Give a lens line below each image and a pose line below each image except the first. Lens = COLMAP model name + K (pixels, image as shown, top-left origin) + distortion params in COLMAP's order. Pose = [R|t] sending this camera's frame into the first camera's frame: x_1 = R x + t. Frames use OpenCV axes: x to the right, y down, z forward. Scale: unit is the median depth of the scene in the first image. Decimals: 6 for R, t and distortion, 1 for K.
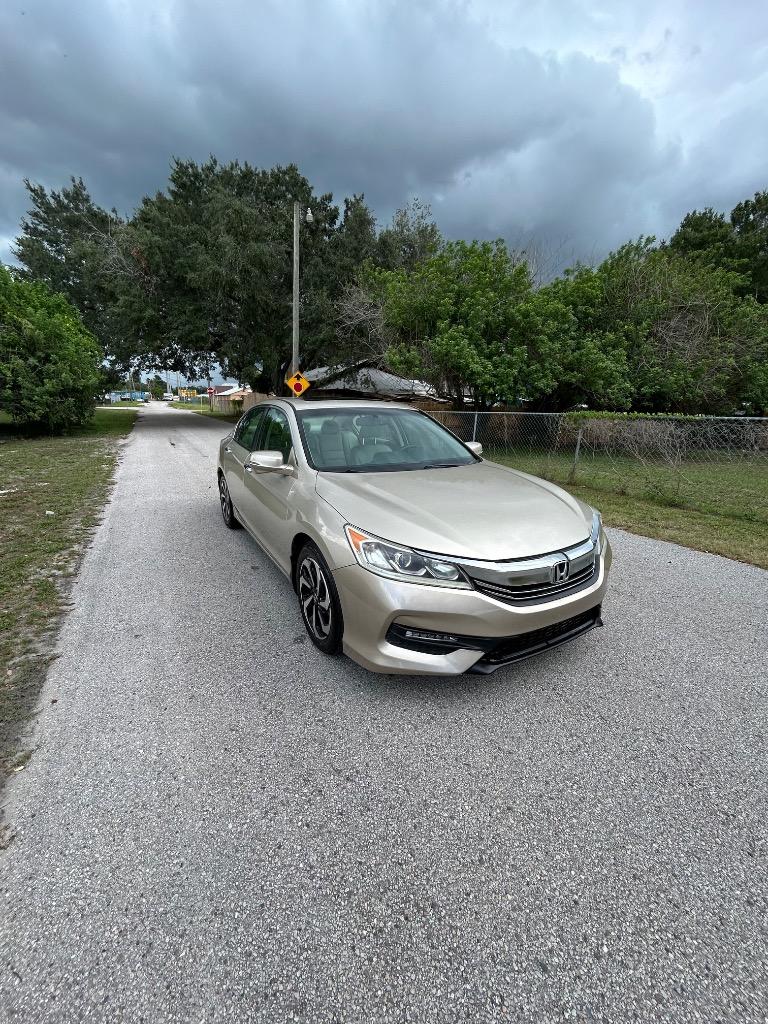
lens RADIAL K [[412.2, 0, 387.5], [0, 412.2, 513.3], [0, 0, 1]] dist [0.003036, 0.000392]
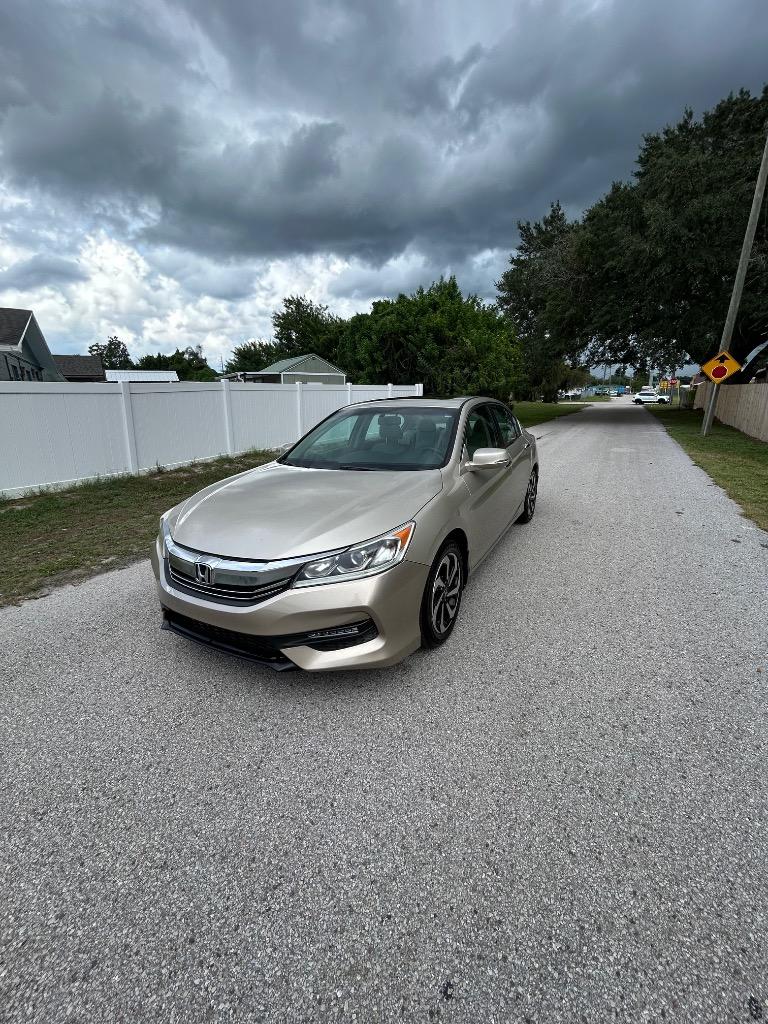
lens RADIAL K [[416.2, 0, 388.1], [0, 416.2, 513.4], [0, 0, 1]] dist [0.001965, 0.001221]
pose [[0.509251, 0.201075, -0.836799, 0.174488], [-0.190764, 0.974509, 0.118072, -0.024775], [0.839210, 0.099502, 0.534627, 0.096667]]
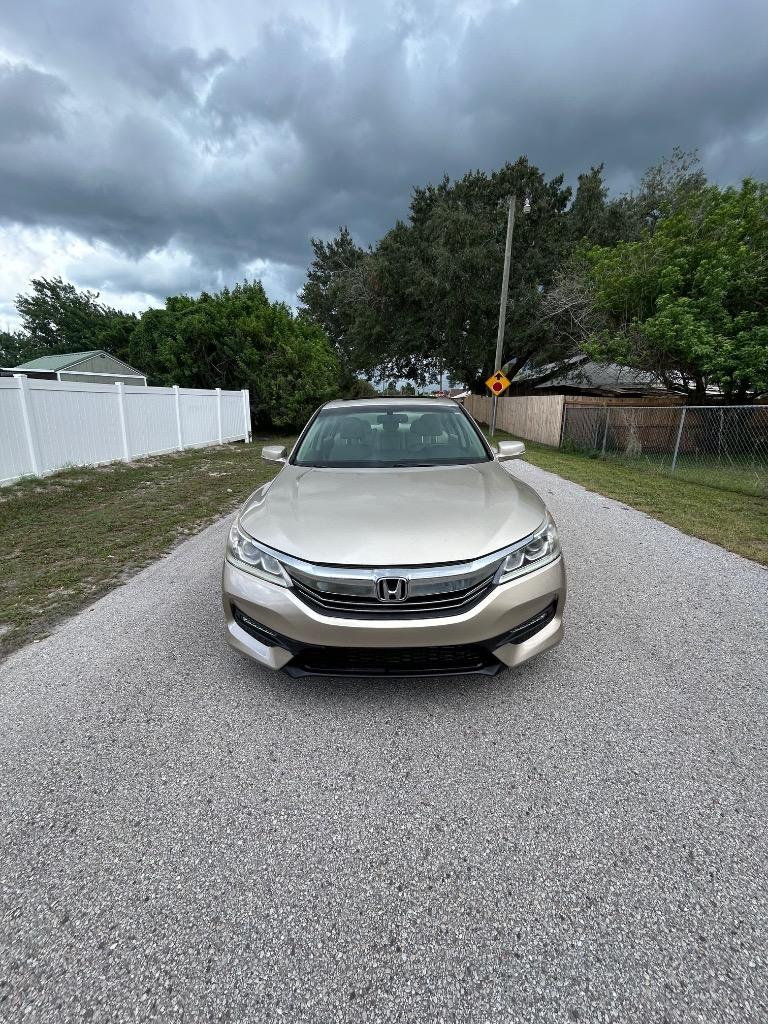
lens RADIAL K [[416.2, 0, 388.1], [0, 416.2, 513.4], [0, 0, 1]] dist [0.001965, 0.001221]
pose [[0.853668, 0.103234, -0.510484, 0.098630], [-0.105830, 0.994093, 0.024057, -0.004112], [0.509952, 0.033488, 0.859551, 0.029588]]
